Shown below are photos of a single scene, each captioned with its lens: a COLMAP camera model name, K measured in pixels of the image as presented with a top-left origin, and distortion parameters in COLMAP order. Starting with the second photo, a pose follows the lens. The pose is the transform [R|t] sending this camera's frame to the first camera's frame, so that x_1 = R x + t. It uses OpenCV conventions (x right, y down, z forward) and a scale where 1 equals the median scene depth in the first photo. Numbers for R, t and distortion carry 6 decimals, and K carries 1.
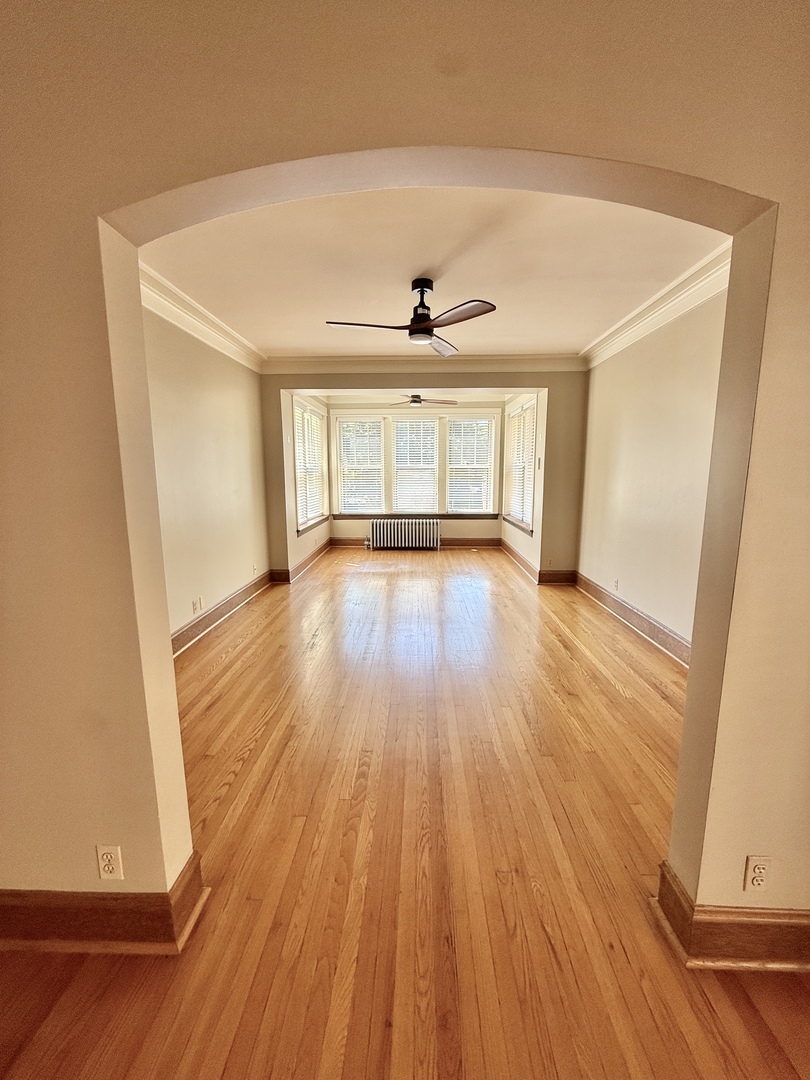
lens RADIAL K [[436.2, 0, 405.0], [0, 436.2, 540.0], [0, 0, 1]] dist [-0.001375, -0.000101]
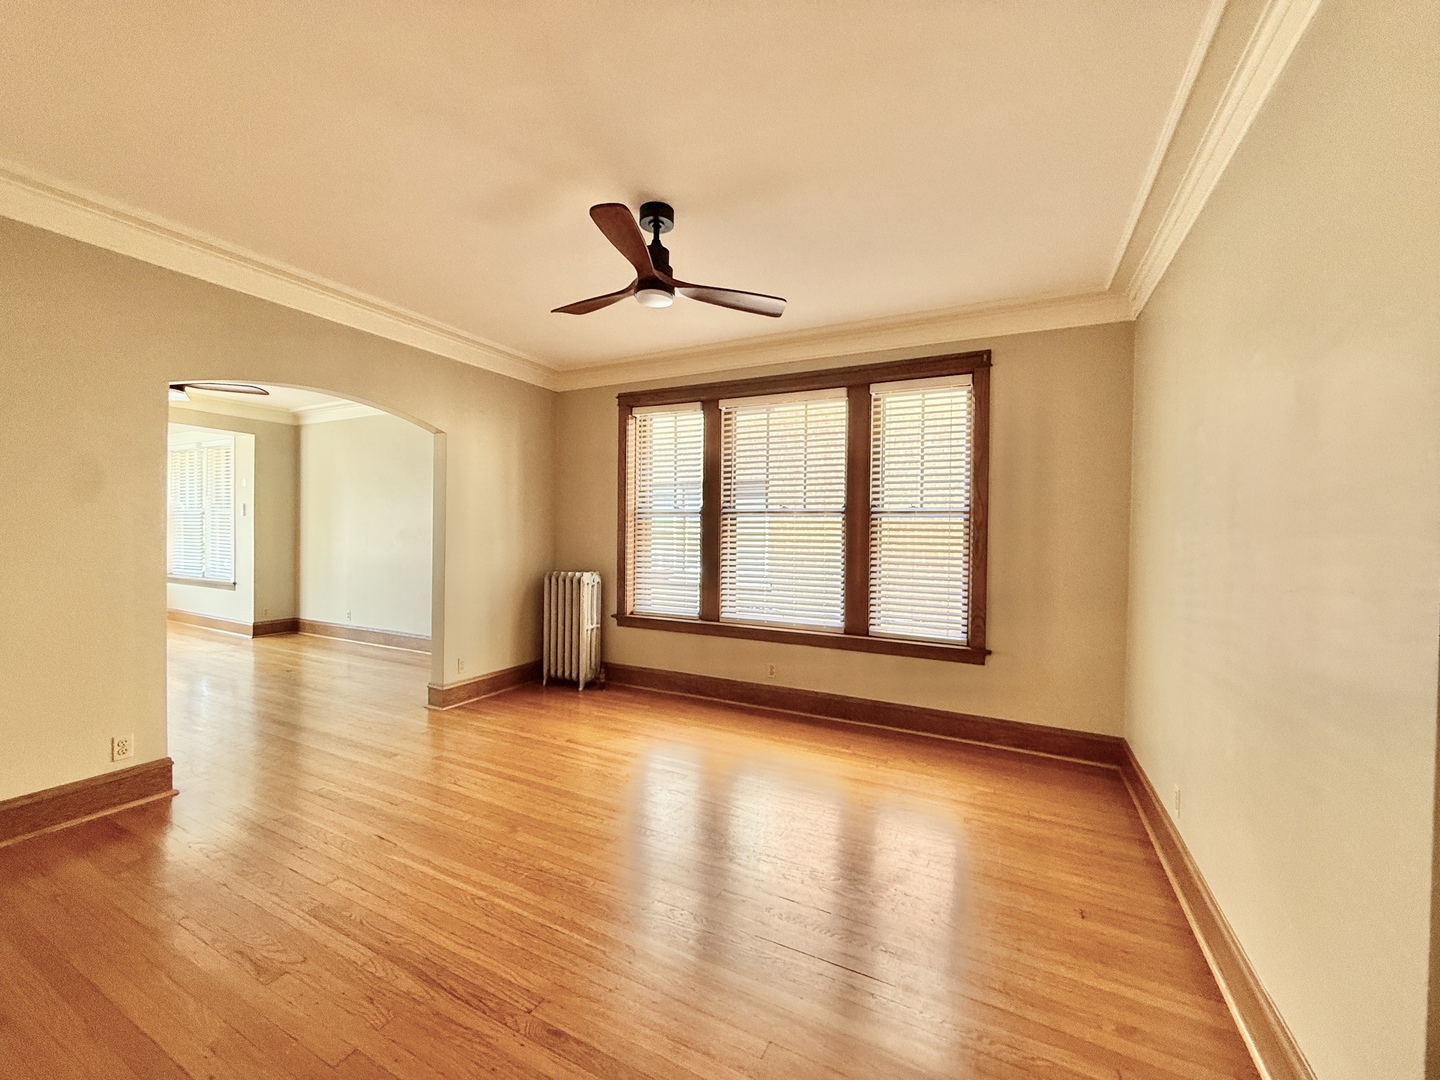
lens RADIAL K [[581.6, 0, 718.1], [0, 581.6, 537.1], [0, 0, 1]] dist [-0.001375, -0.000101]
pose [[0.436972, -0.003383, 0.899469, -0.361017], [0.126868, 0.990228, -0.057909, 0.083600], [-0.890483, 0.139419, 0.433131, -0.433481]]
